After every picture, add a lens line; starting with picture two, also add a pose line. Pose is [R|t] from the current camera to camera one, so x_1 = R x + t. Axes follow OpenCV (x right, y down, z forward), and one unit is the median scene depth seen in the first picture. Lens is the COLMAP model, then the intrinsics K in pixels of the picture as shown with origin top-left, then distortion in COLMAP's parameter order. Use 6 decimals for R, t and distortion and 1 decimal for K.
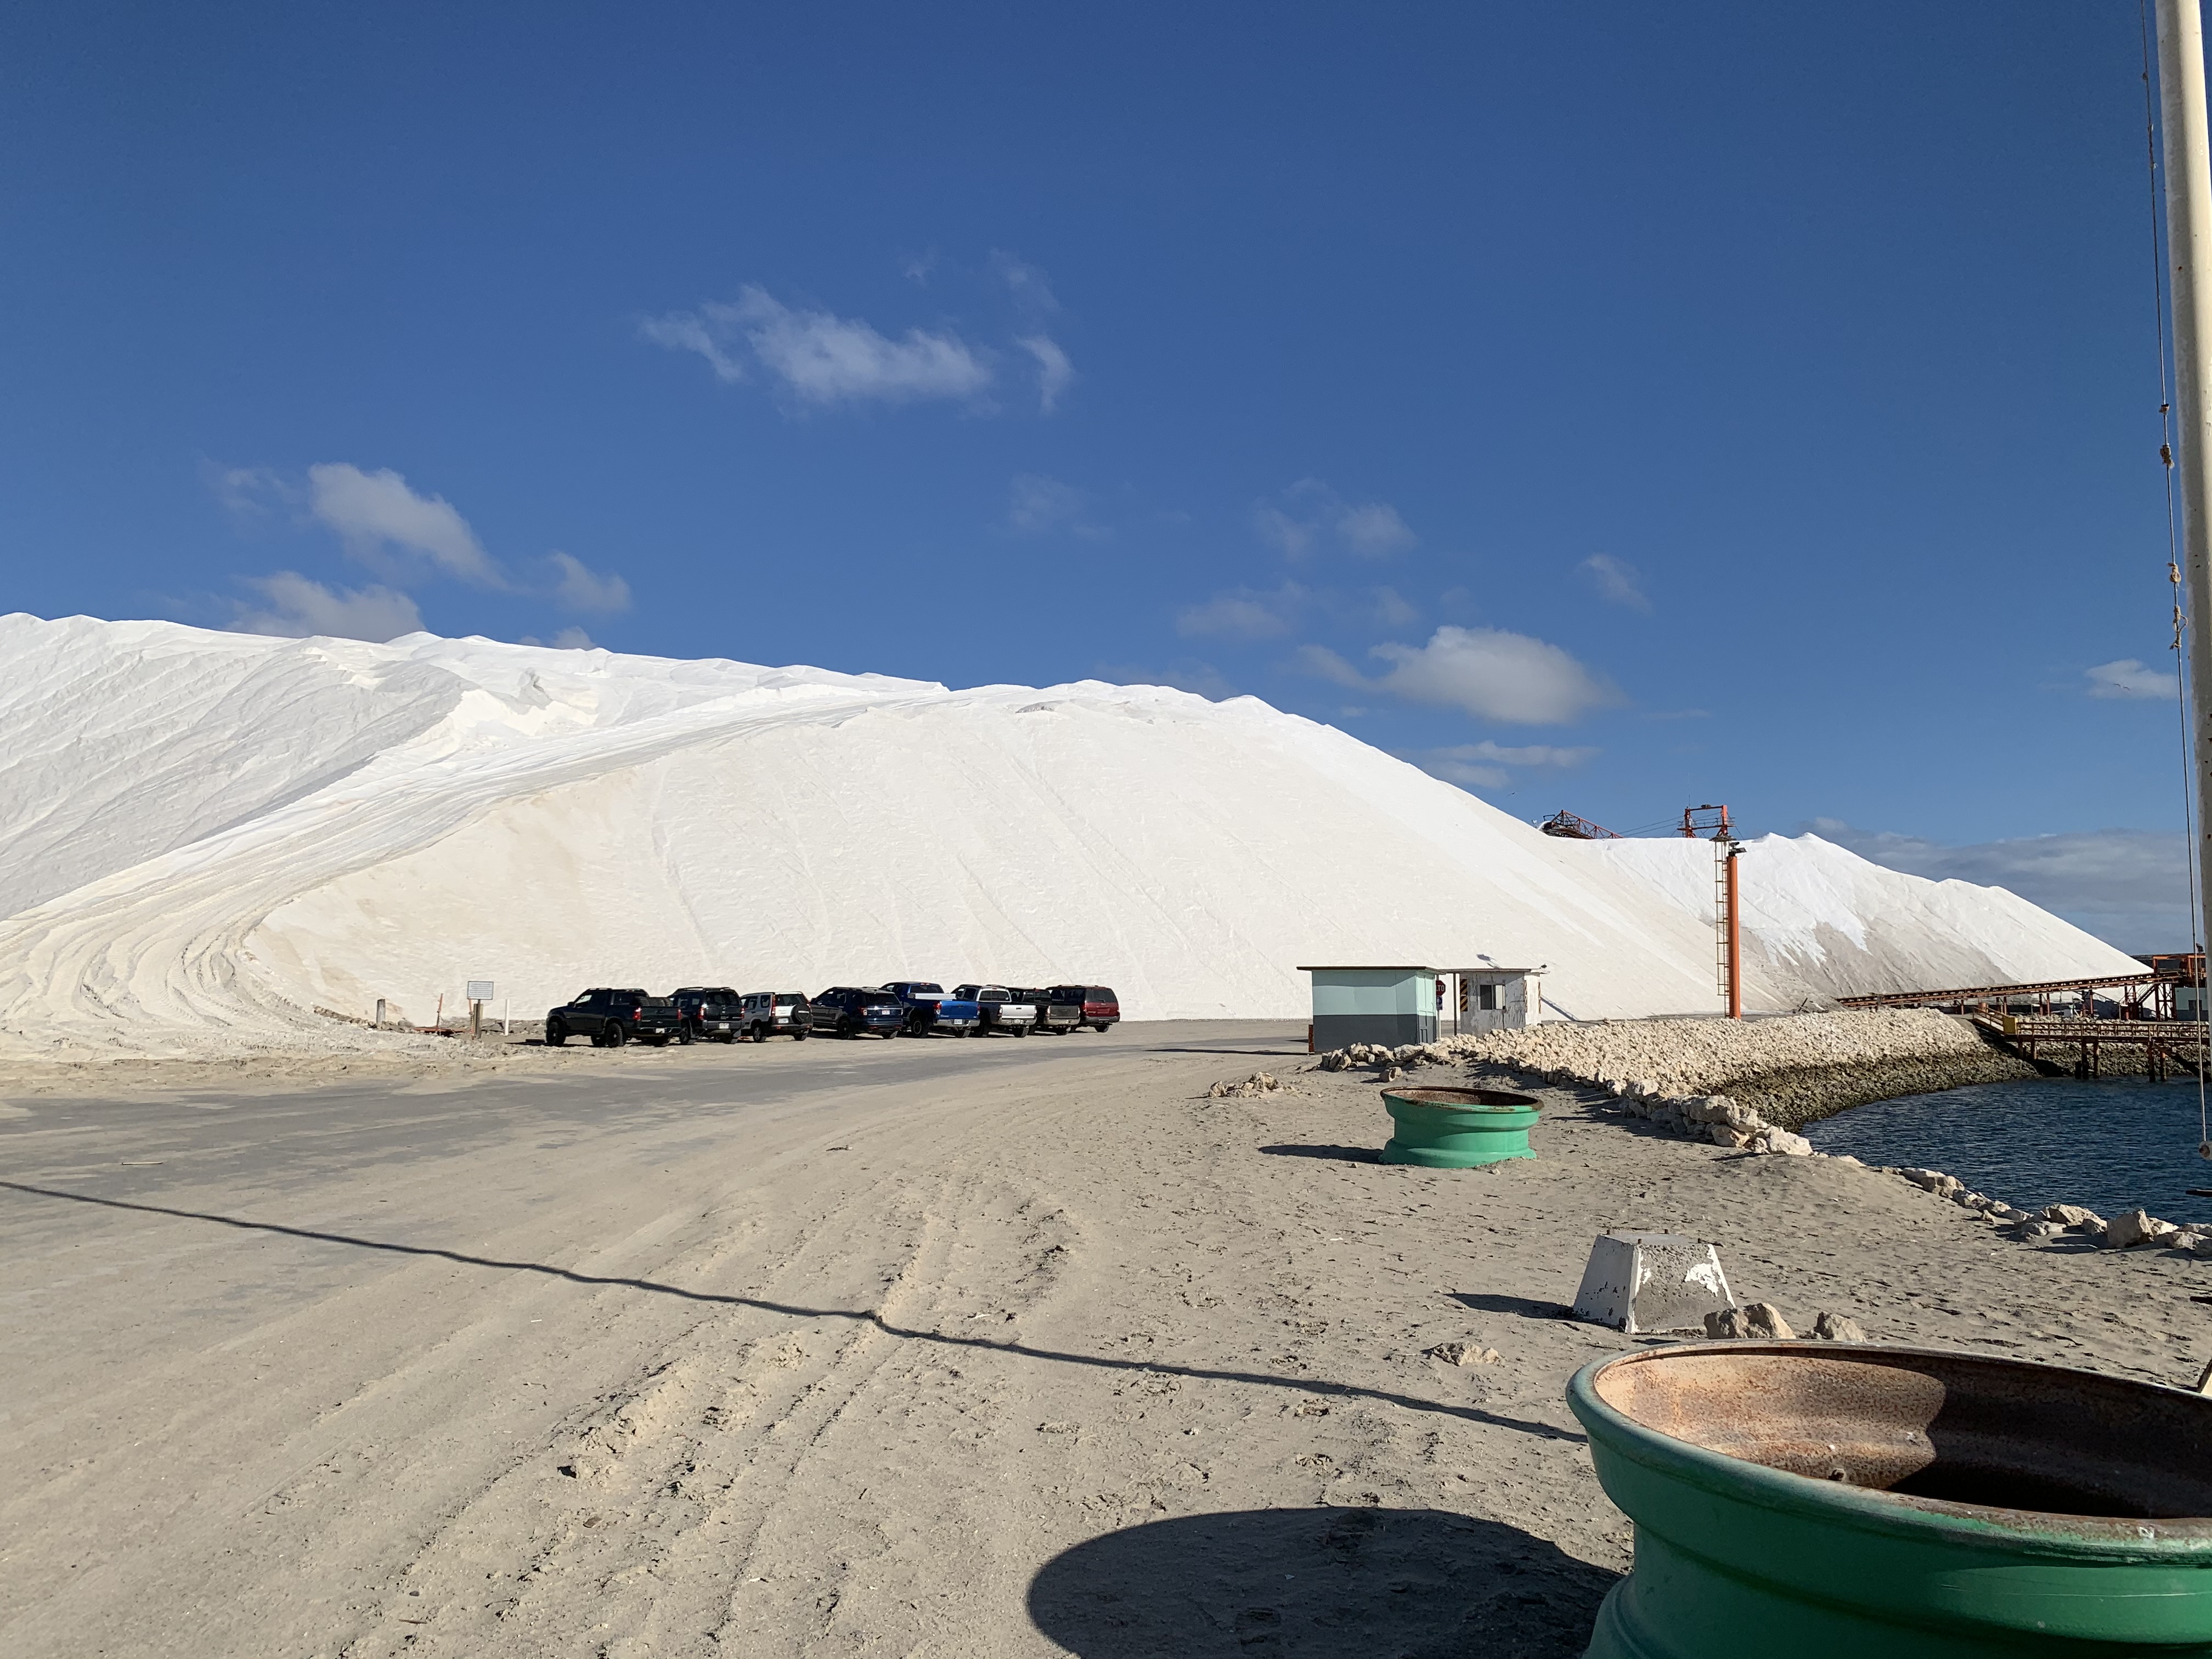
lens RADIAL K [[1676.7, 0, 1102.4], [0, 1676.7, 817.8], [0, 0, 1]] dist [0.013316, 0.007314]
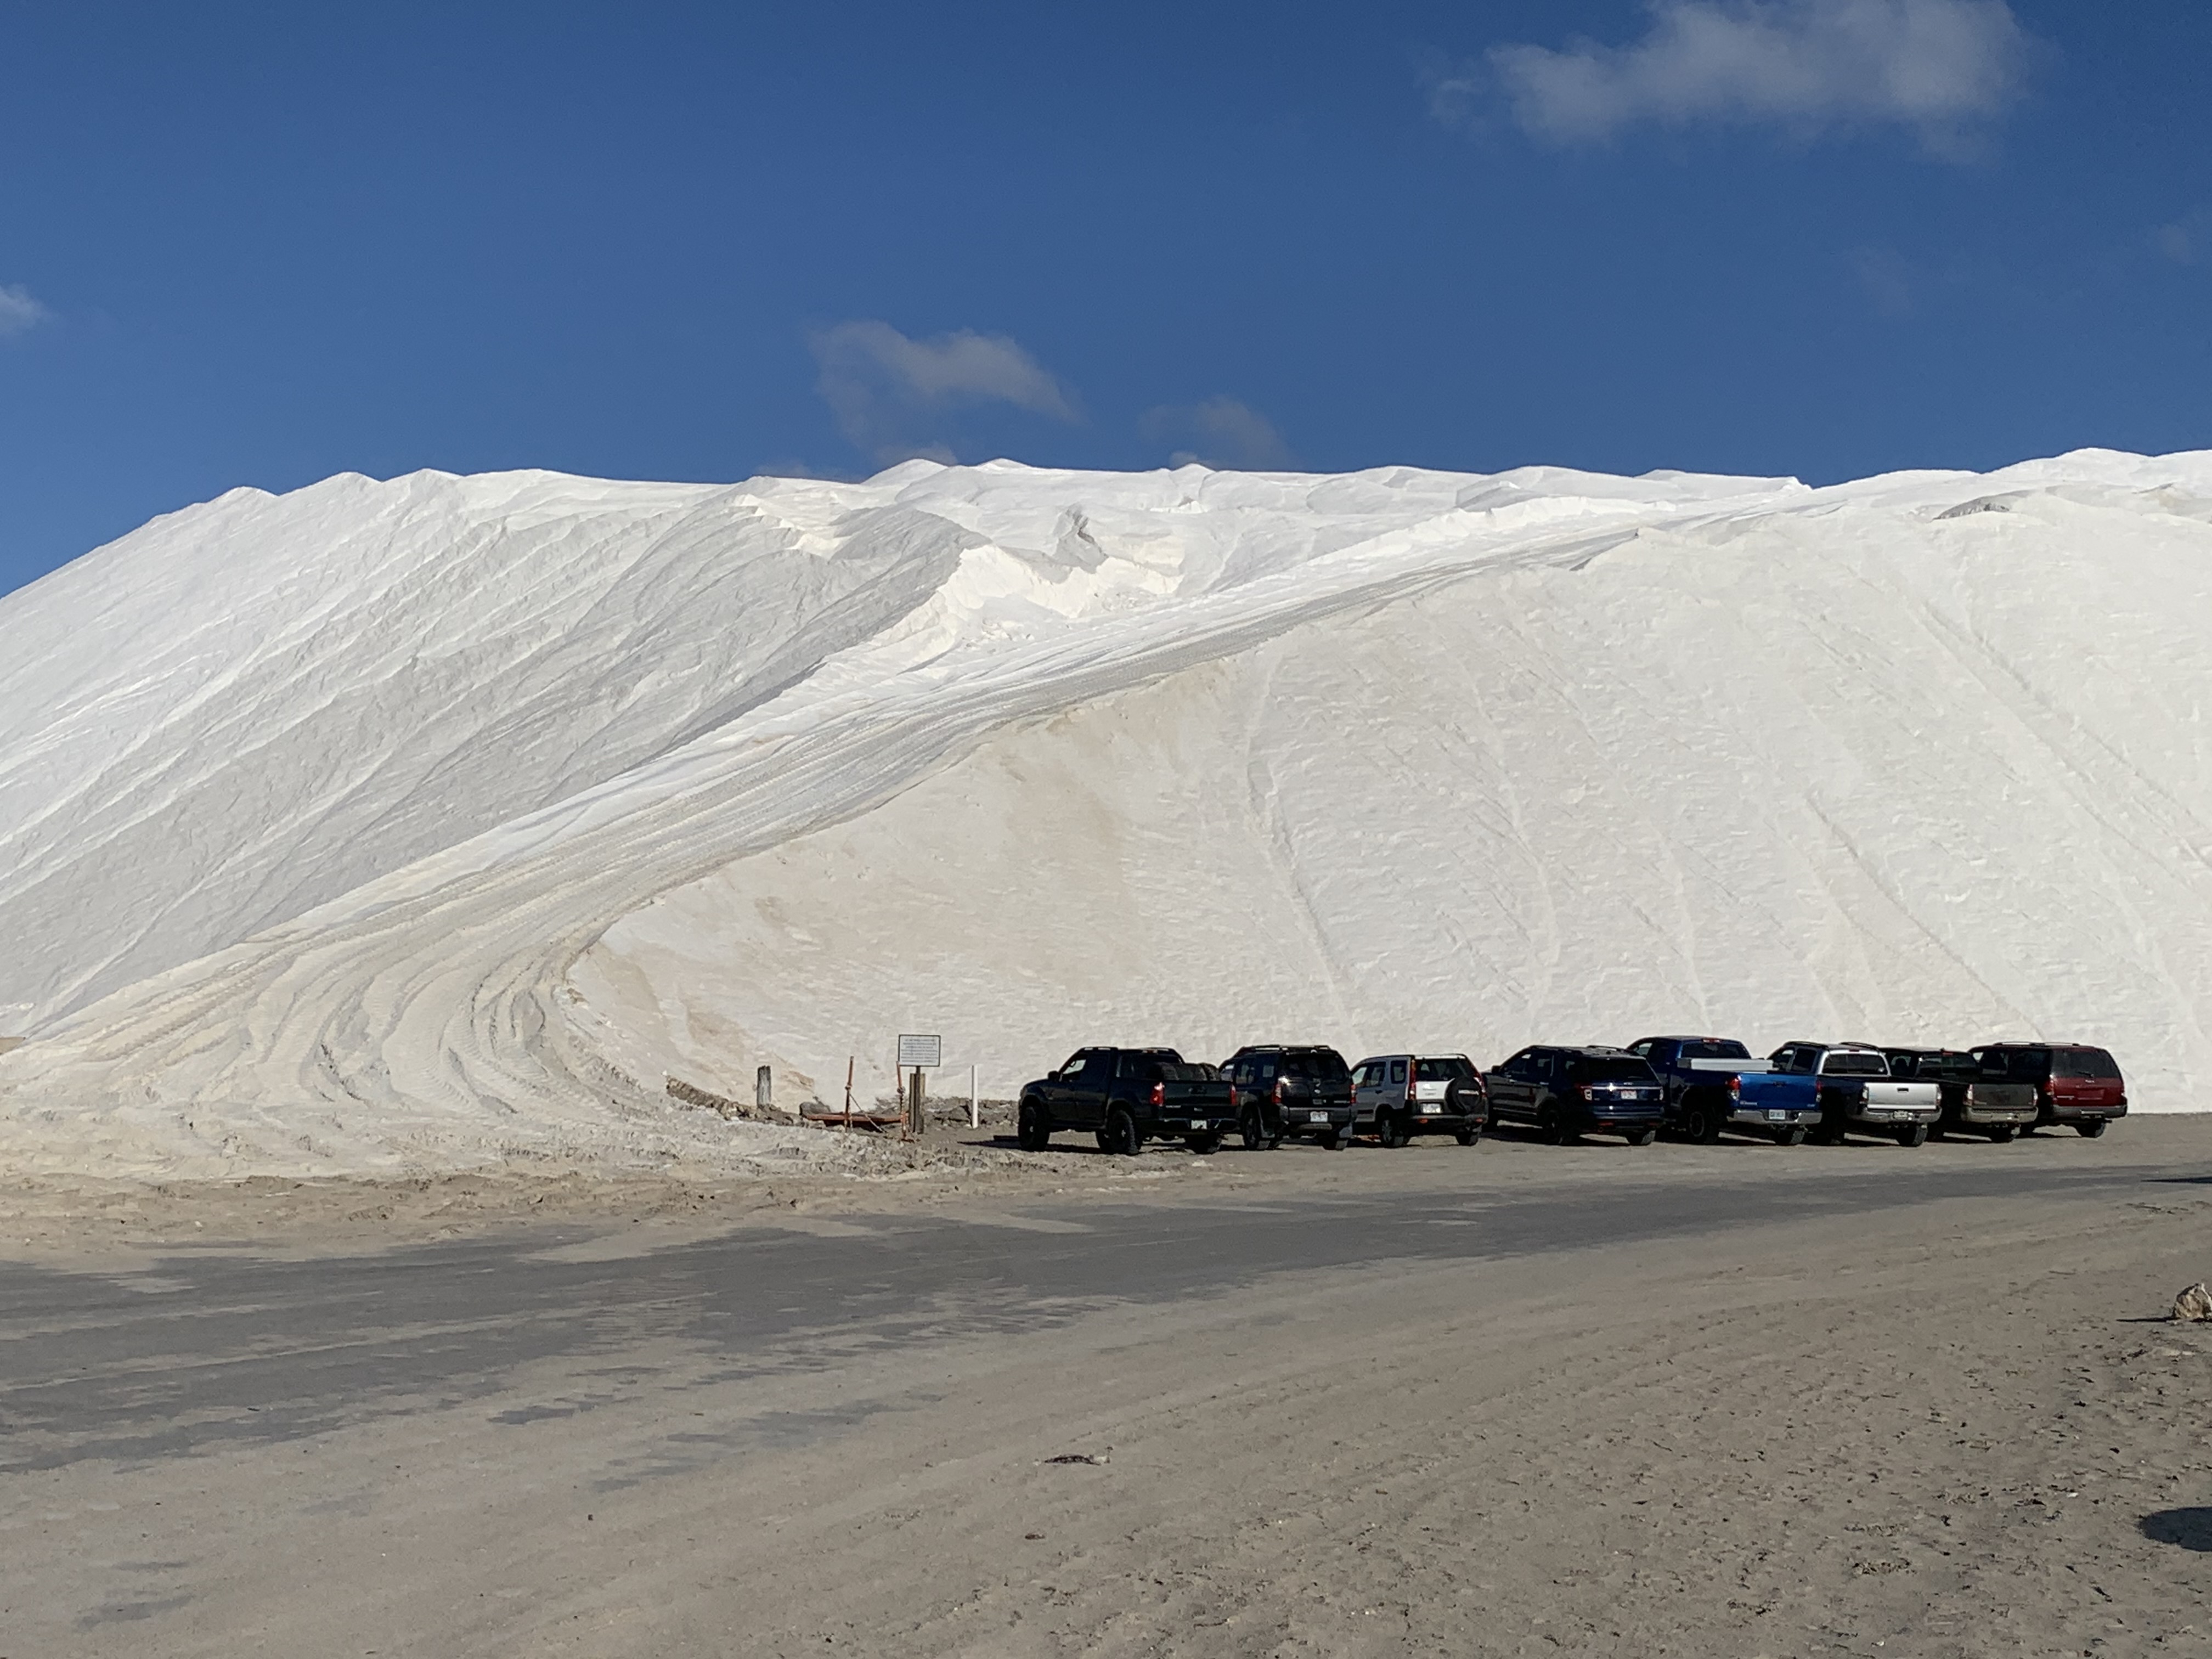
lens RADIAL K [[2876.6, 0, 1057.9], [0, 2876.6, 779.8], [0, 0, 1]] dist [0.284312, -1.100050]
pose [[0.933217, -0.034905, -0.357613, 0.023808], [0.039076, 0.999226, 0.004440, 0.004974], [0.357181, -0.018117, 0.933859, 0.065965]]
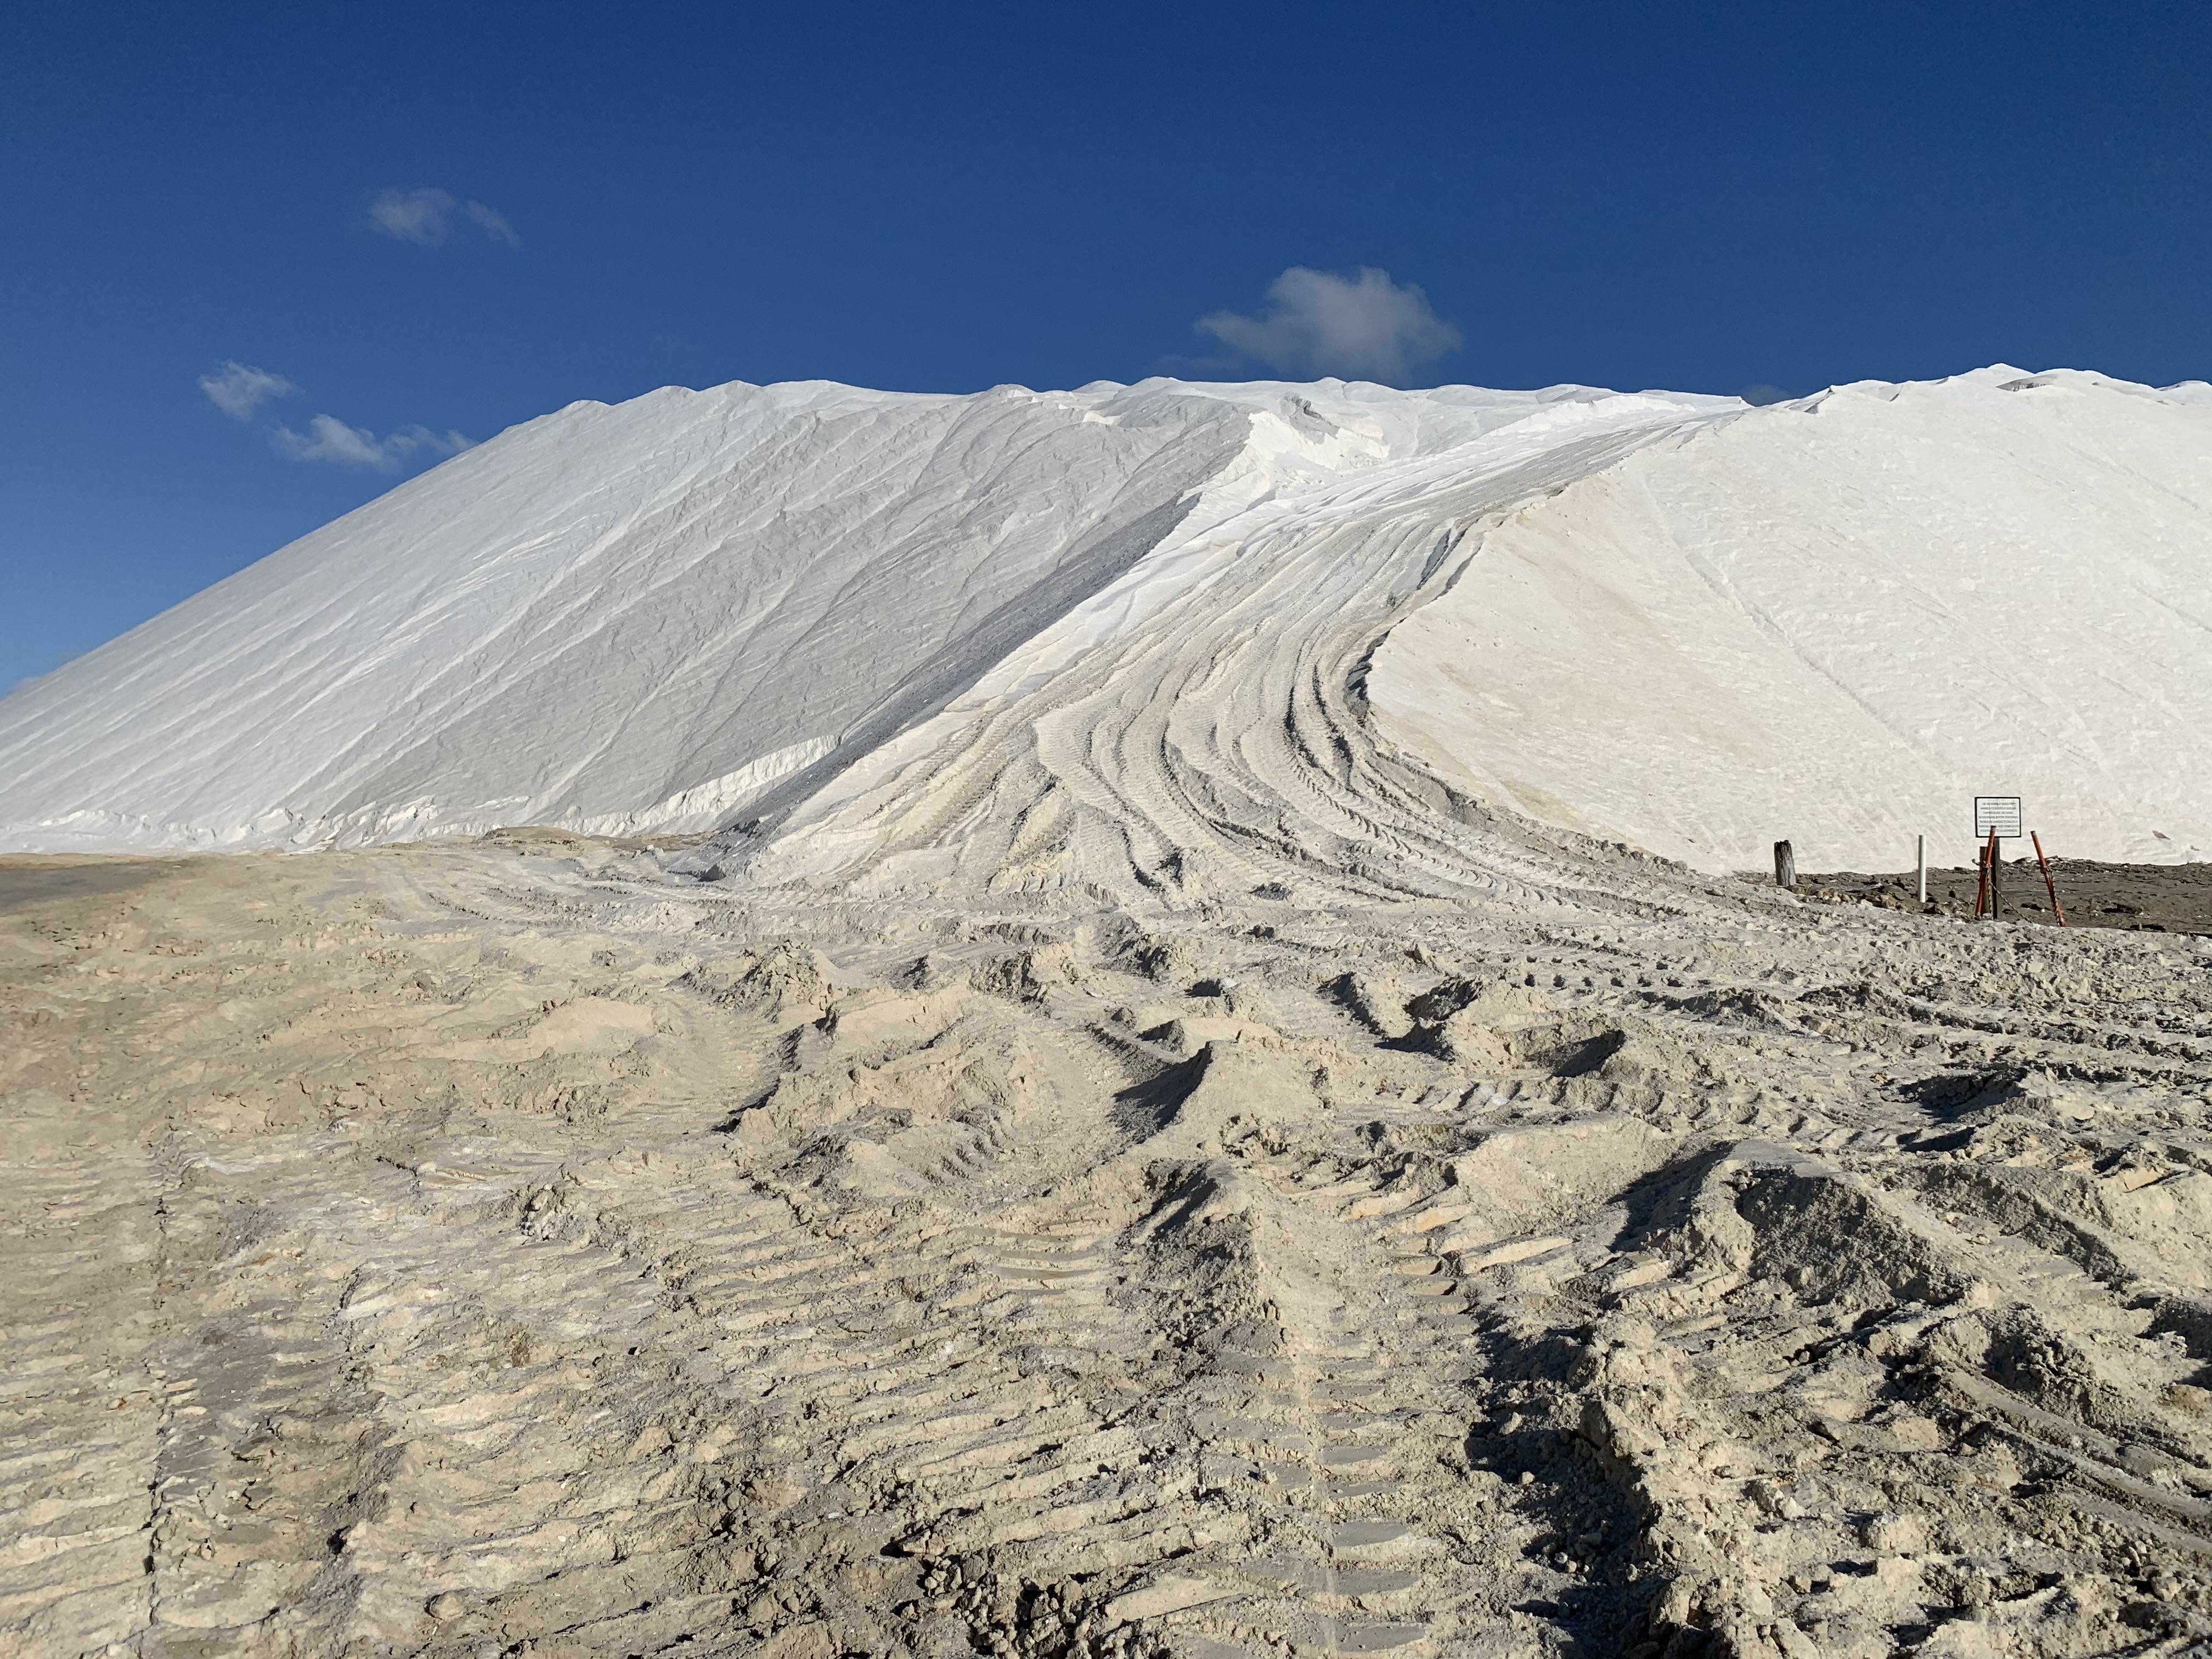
lens RADIAL K [[1664.9, 0, 1106.0], [0, 1664.9, 829.5], [0, 0, 1]] dist [0.120700, -0.321577]
pose [[0.964984, -0.020538, -0.261502, -0.347564], [0.049050, 0.993474, 0.102973, 0.034688], [0.257681, -0.112194, 0.959694, 0.367912]]
